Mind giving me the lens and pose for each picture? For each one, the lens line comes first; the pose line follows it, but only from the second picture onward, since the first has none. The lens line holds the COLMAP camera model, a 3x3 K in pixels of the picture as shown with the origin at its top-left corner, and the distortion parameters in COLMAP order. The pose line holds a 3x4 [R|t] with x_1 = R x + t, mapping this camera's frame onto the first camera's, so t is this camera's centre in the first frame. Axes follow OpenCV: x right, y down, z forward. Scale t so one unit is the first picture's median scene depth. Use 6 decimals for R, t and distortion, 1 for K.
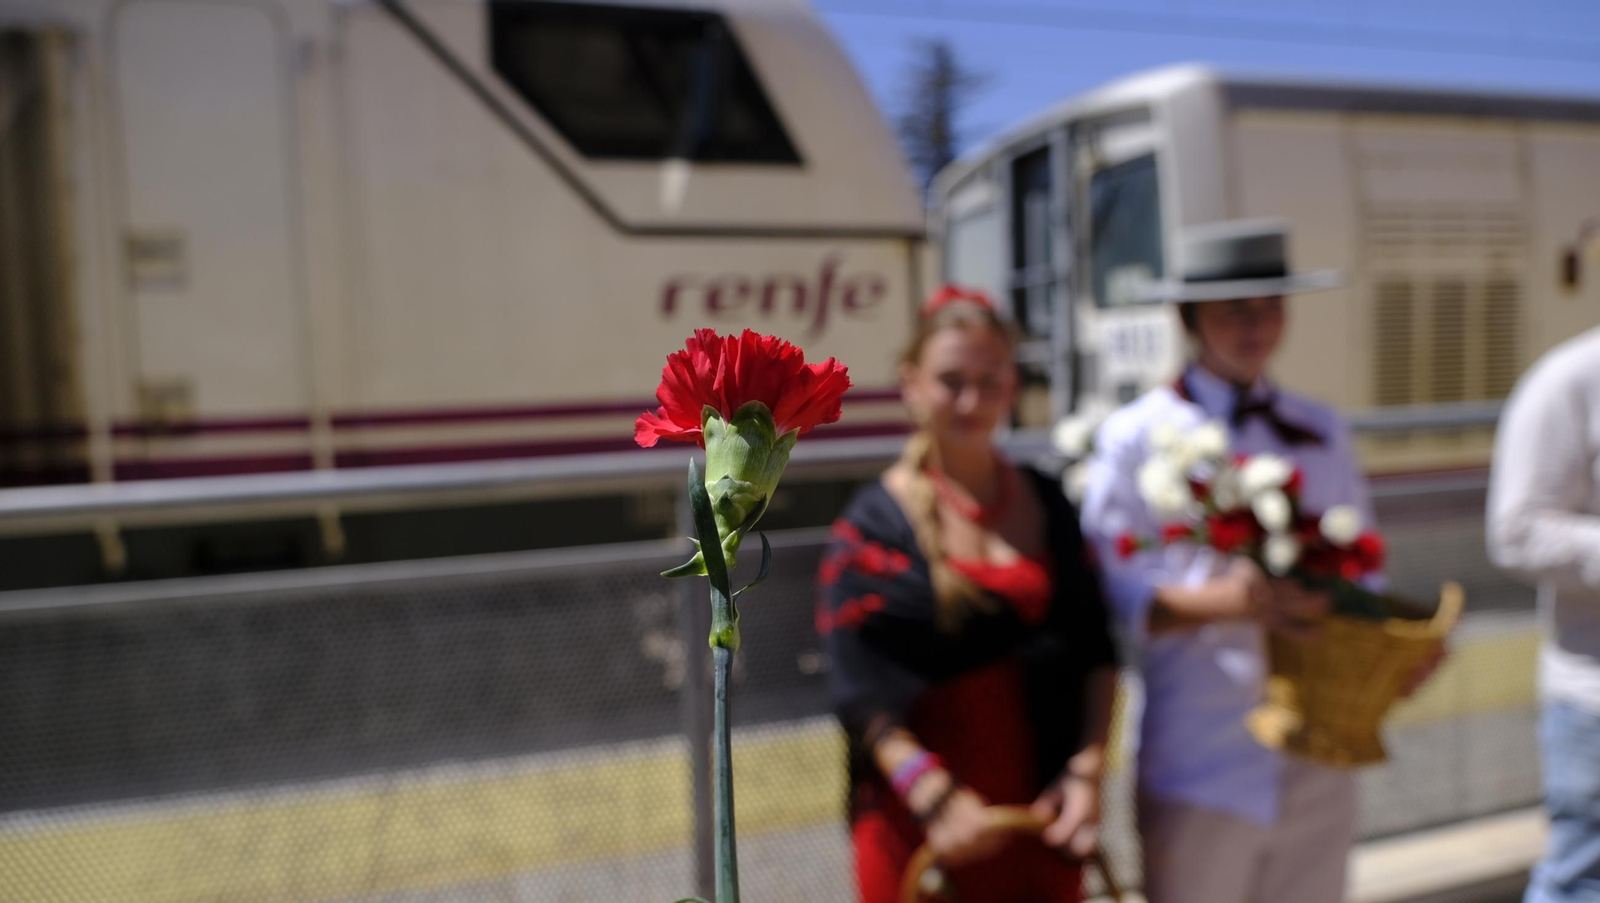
lens RADIAL K [[1085.7, 0, 806.0], [0, 1085.7, 452.7], [0, 0, 1]] dist [-0.028458, 0.013055]
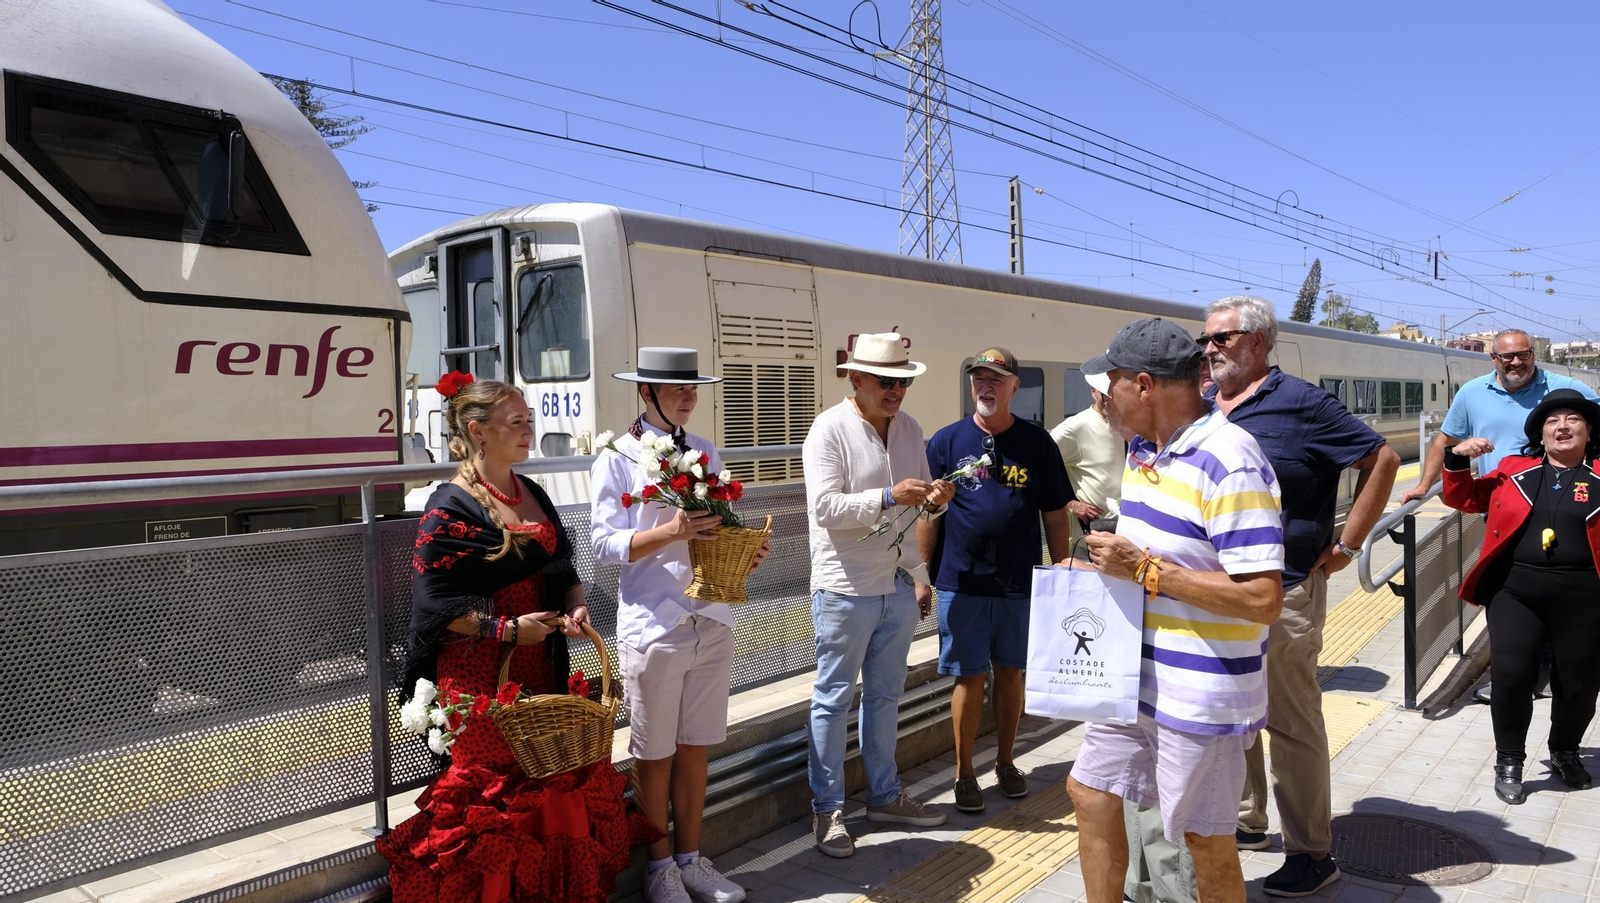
lens RADIAL K [[1085.7, 0, 806.0], [0, 1085.7, 452.7], [0, 0, 1]] dist [-0.028458, 0.013055]
pose [[0.846915, -0.003088, 0.531719, -0.171979], [0.036014, 0.998020, -0.051566, 0.041824], [-0.530507, 0.062821, 0.845349, -0.307203]]
